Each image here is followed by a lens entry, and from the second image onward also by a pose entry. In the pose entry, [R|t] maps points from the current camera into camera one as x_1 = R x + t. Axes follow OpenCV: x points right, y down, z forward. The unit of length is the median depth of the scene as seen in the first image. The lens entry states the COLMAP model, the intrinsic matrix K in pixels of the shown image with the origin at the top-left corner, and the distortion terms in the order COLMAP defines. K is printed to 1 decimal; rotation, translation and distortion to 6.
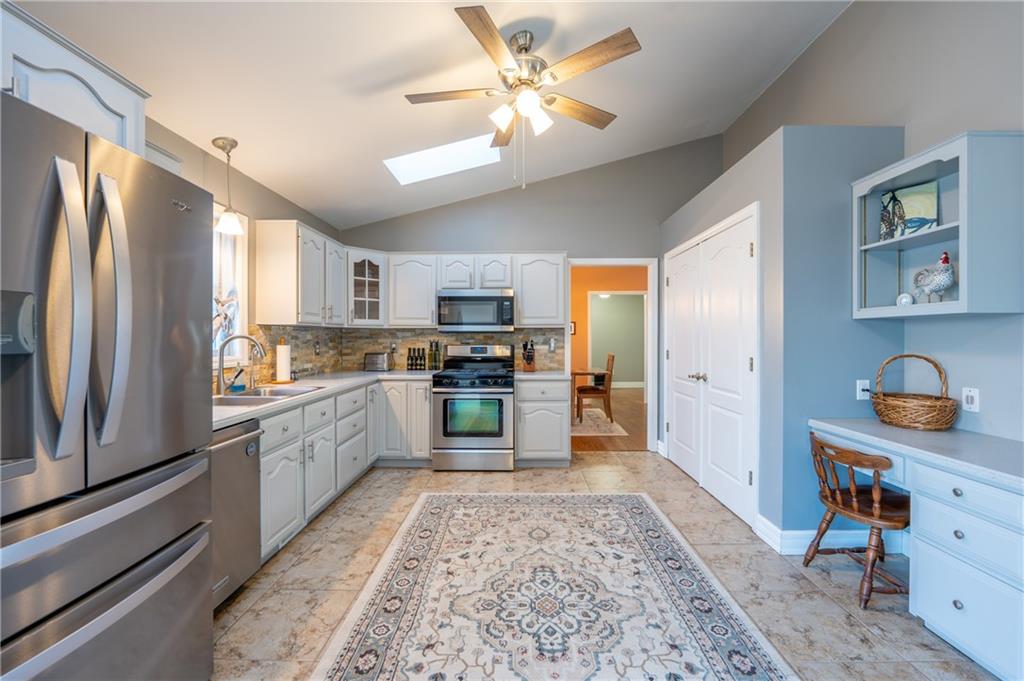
lens RADIAL K [[420.7, 0, 535.1], [0, 420.7, 340.4], [0, 0, 1]] dist [-0.013793, -0.001294]
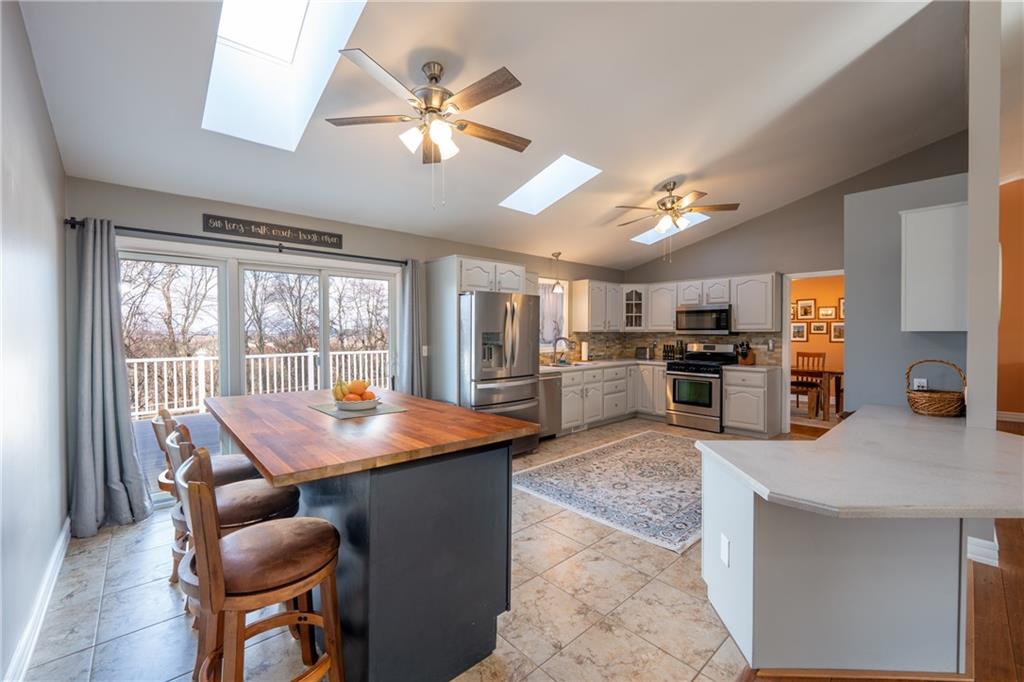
lens RADIAL K [[422.2, 0, 510.7], [0, 422.2, 341.1], [0, 0, 1]] dist [0.001958, 0.000048]
pose [[0.659872, 0.016633, -0.751194, 0.546282], [-0.006080, 0.999840, 0.016798, -0.020040], [0.751354, -0.006518, 0.659867, -0.470195]]
